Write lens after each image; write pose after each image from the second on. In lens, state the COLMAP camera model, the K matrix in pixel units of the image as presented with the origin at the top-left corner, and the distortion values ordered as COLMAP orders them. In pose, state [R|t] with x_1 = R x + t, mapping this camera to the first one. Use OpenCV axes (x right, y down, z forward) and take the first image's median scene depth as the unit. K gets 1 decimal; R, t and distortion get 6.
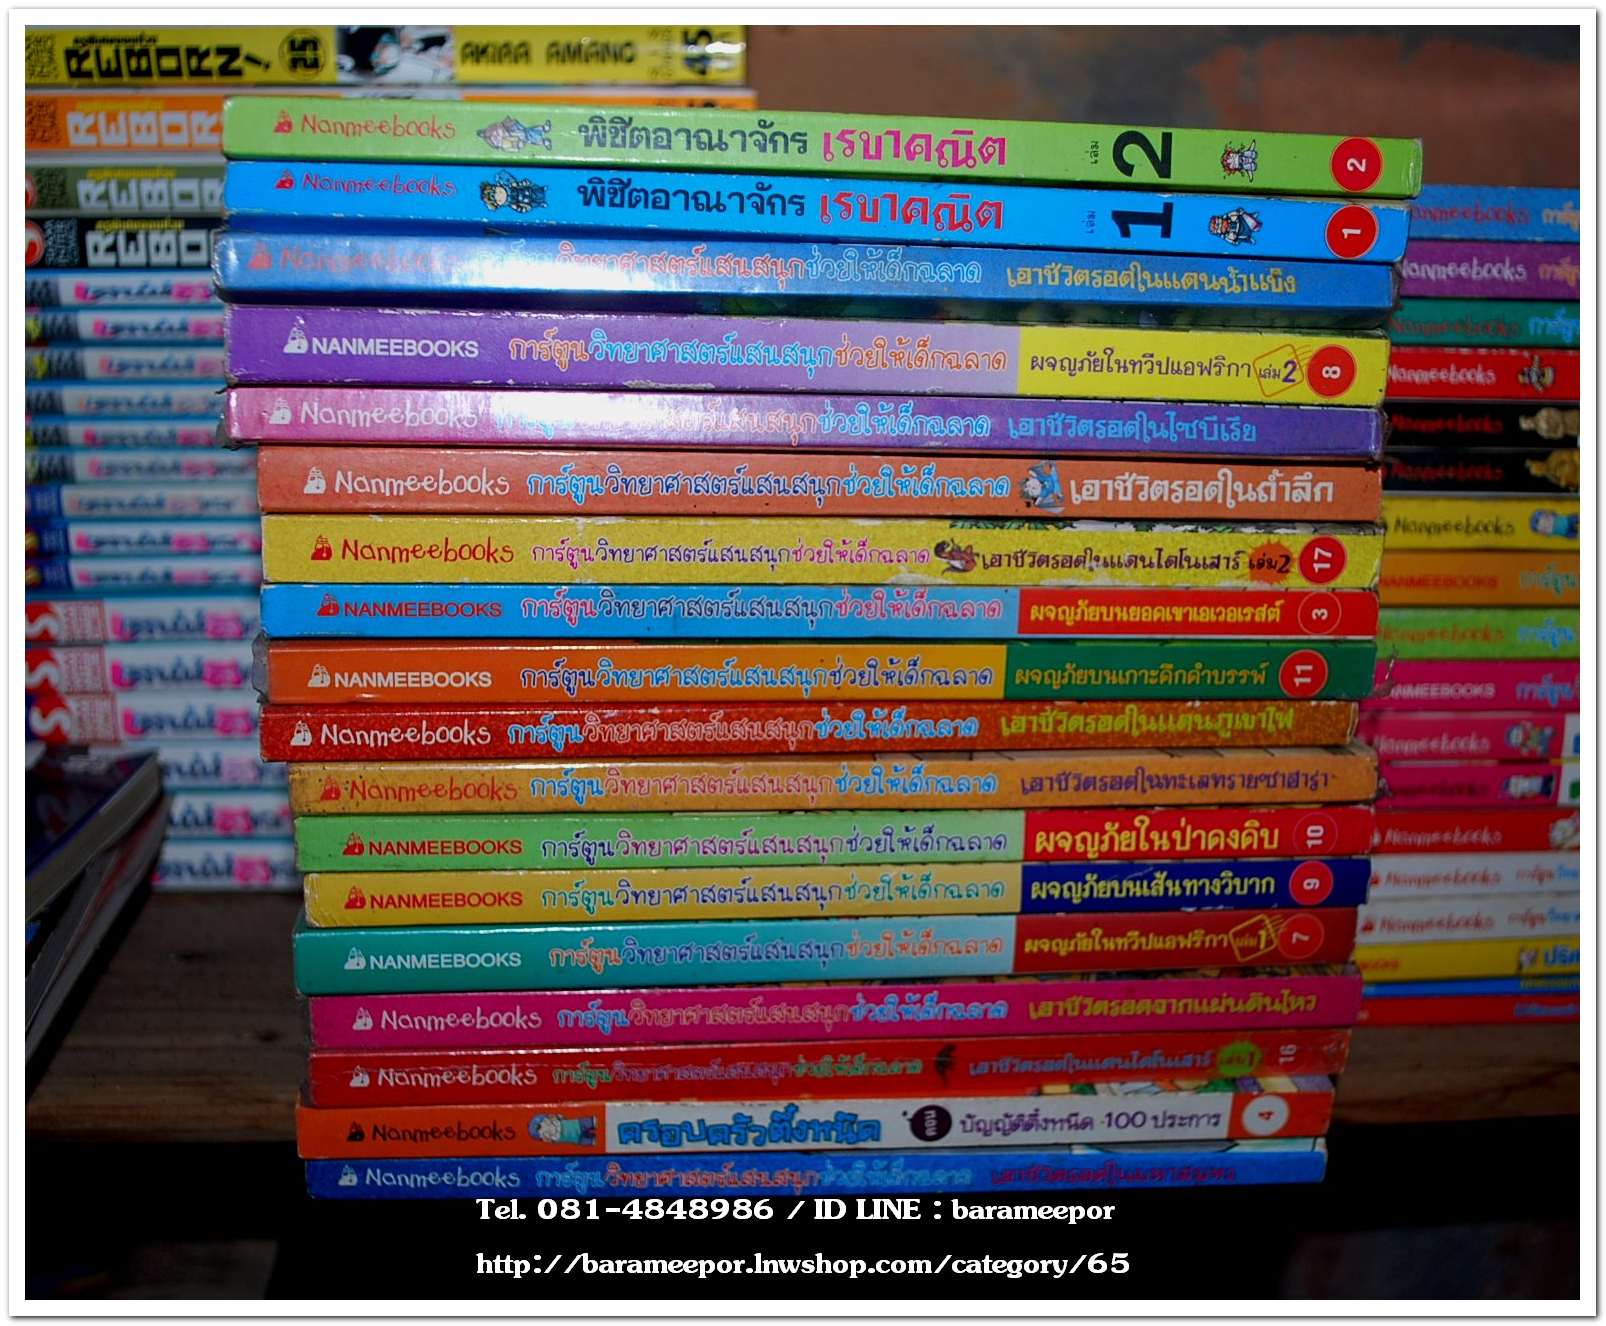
lens RADIAL K [[1878.0, 0, 821.8], [0, 1878.0, 687.3], [0, 0, 1]] dist [-0.090469, 0.000000]
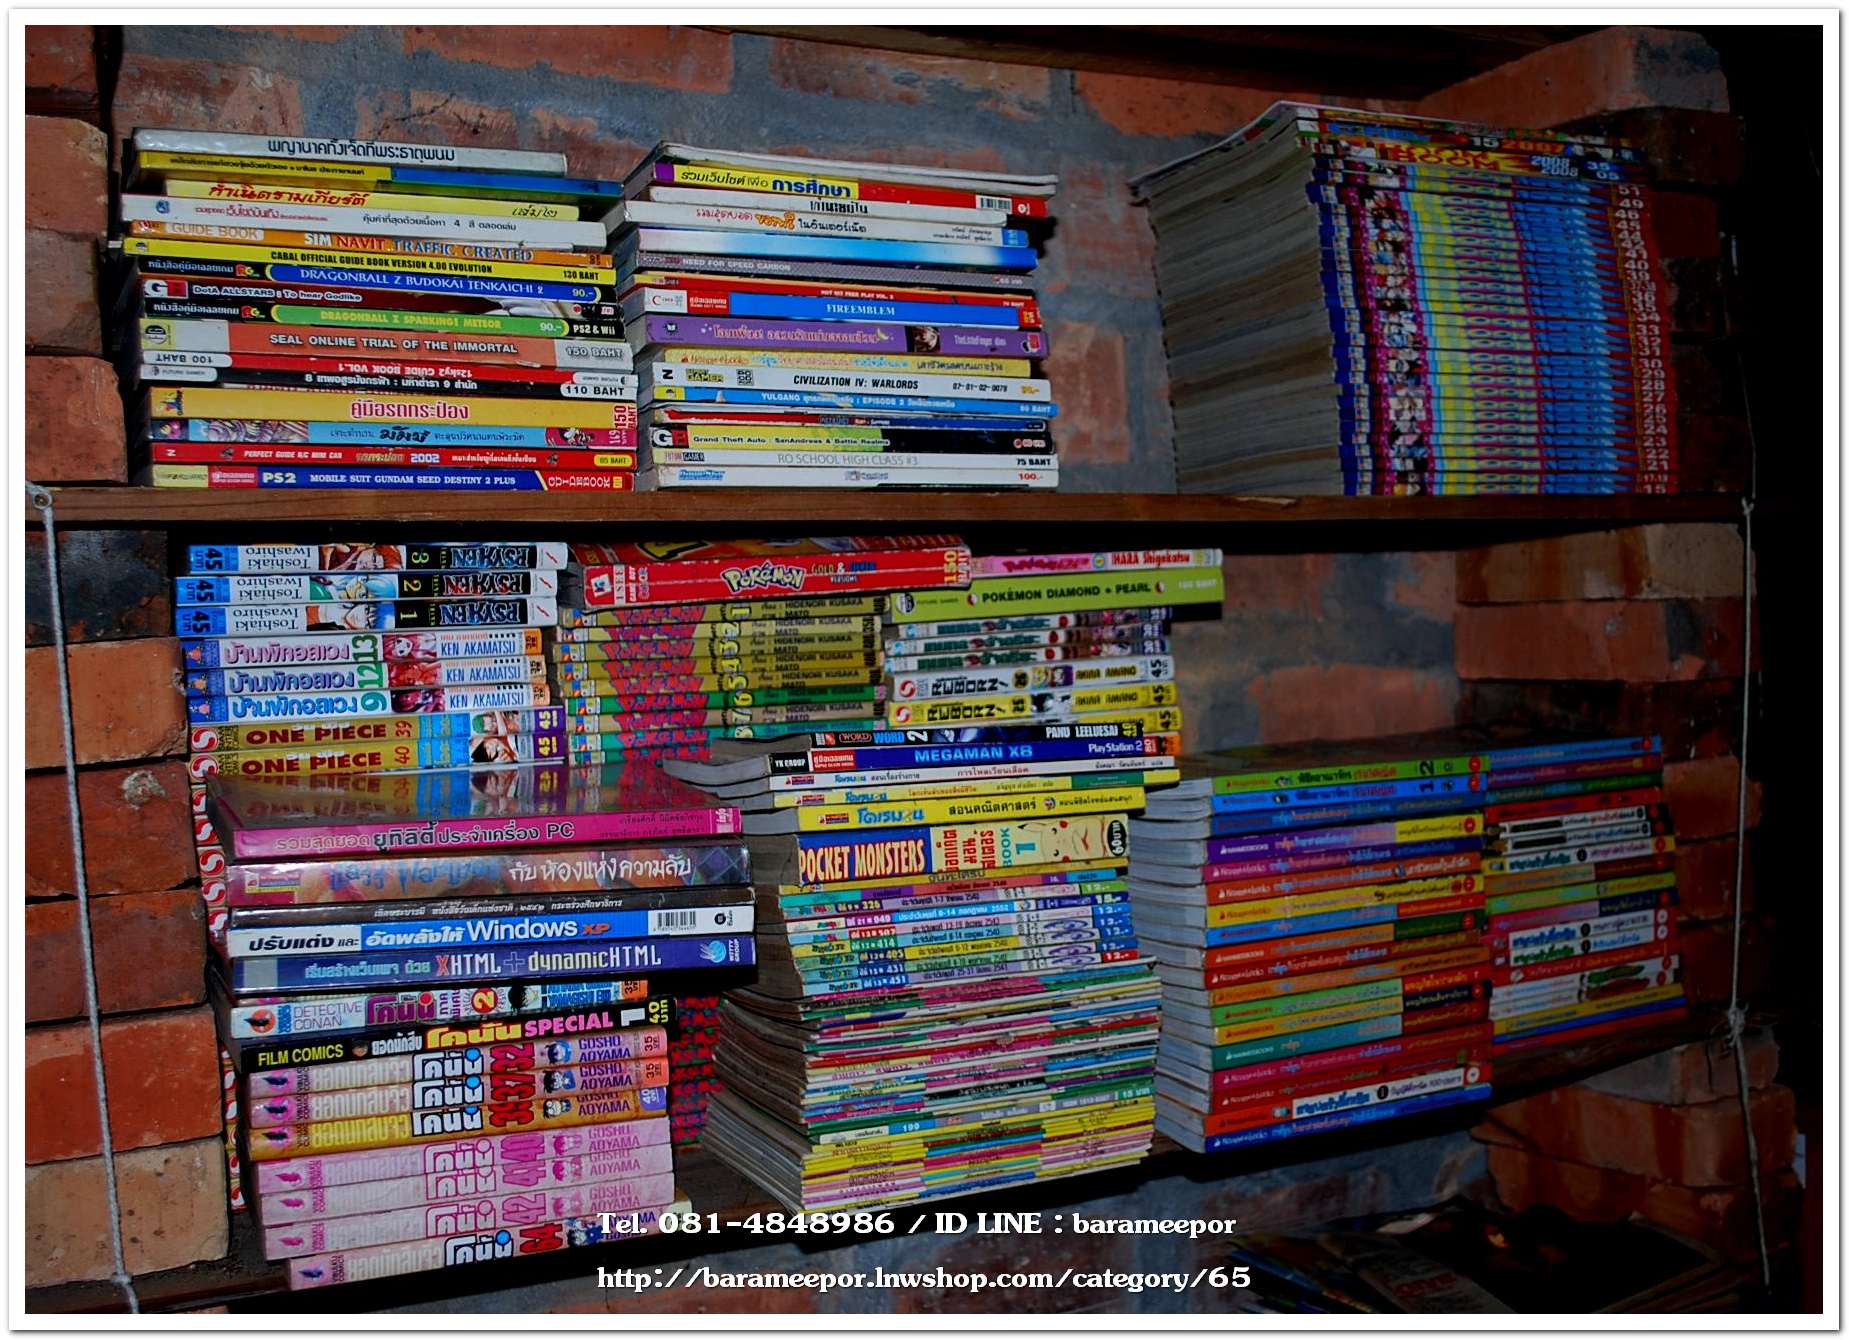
lens RADIAL K [[1836.8, 0, 969.9], [0, 1836.8, 658.9], [0, 0, 1]] dist [-0.067175, 0.000000]
pose [[0.925275, -0.062473, 0.374116, -1.571249], [0.147206, 0.968176, -0.202399, 0.059588], [-0.349565, 0.242347, 0.905026, -1.516207]]
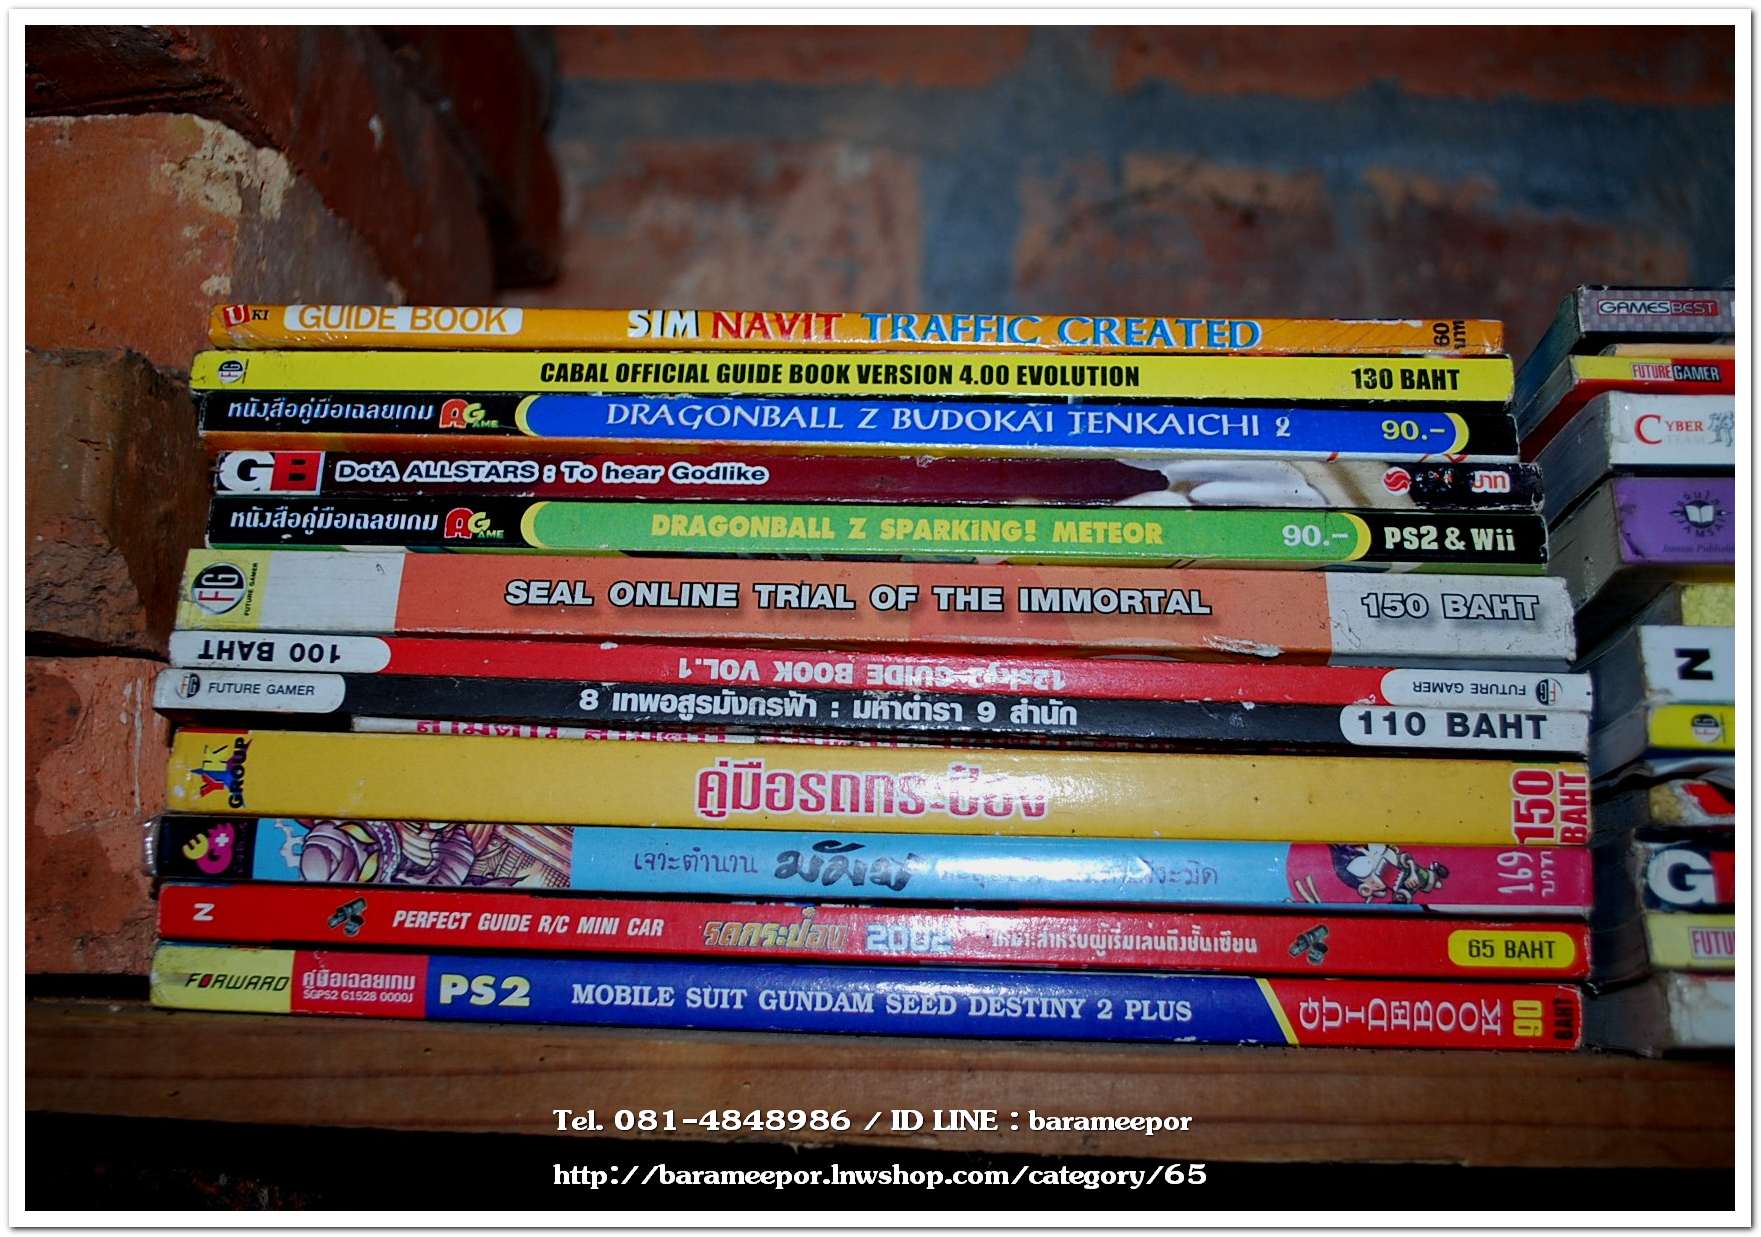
lens RADIAL K [[1838.3, 0, 872.7], [0, 1838.3, 597.0], [0, 0, 1]] dist [-0.071341, 0.000000]
pose [[0.985886, -0.036358, -0.163424, -1.208086], [-0.037874, 0.902394, -0.429244, -0.569352], [0.163080, 0.429376, 0.888280, 0.047886]]
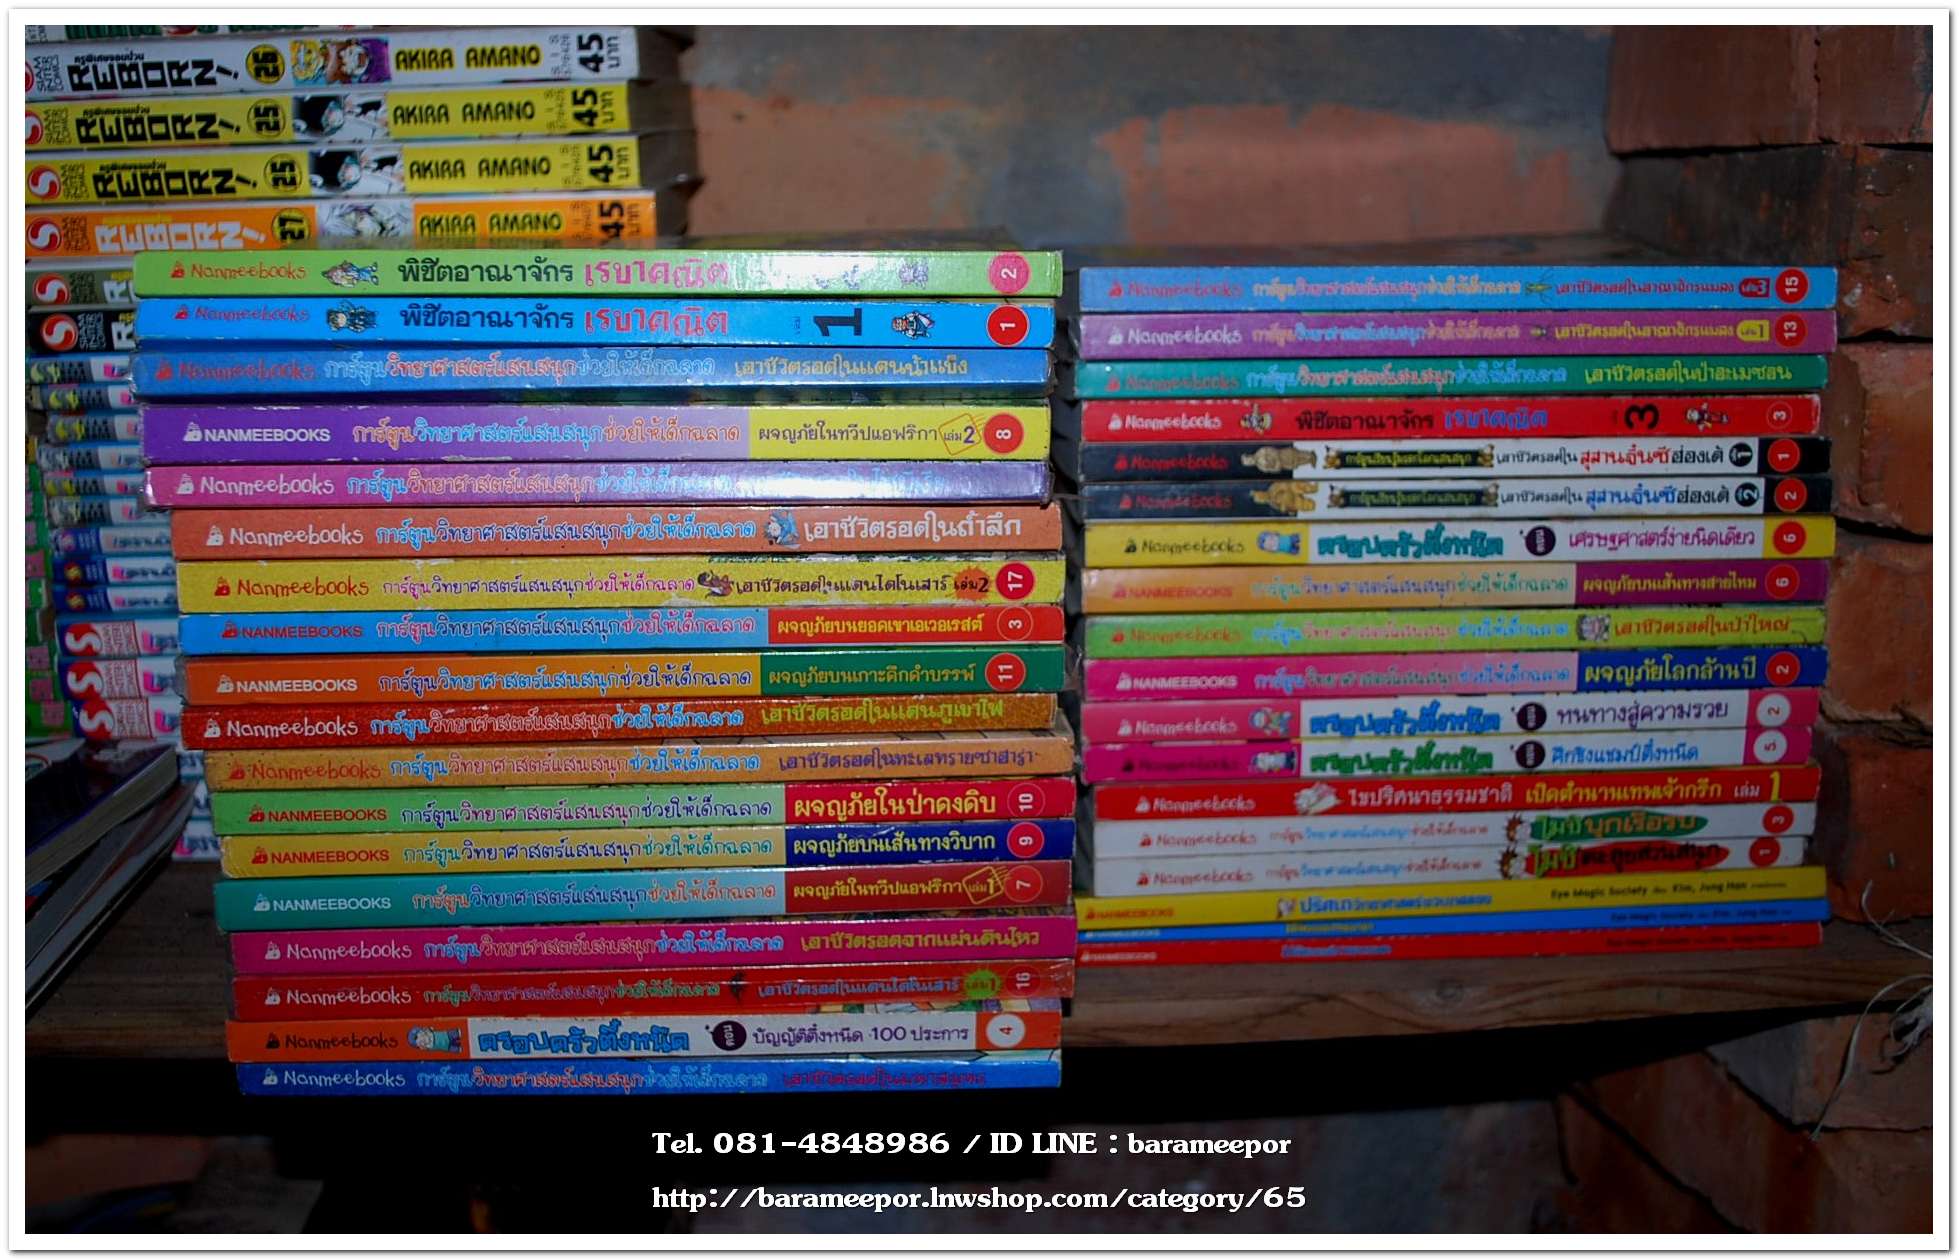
lens RADIAL K [[1890.3, 0, 987.7], [0, 1890.3, 620.6], [0, 0, 1]] dist [-0.079626, 0.000000]
pose [[0.999300, -0.014536, -0.034465, 0.279914], [0.013477, 0.999436, -0.030767, -0.002788], [0.034893, 0.030281, 0.998932, -0.258658]]
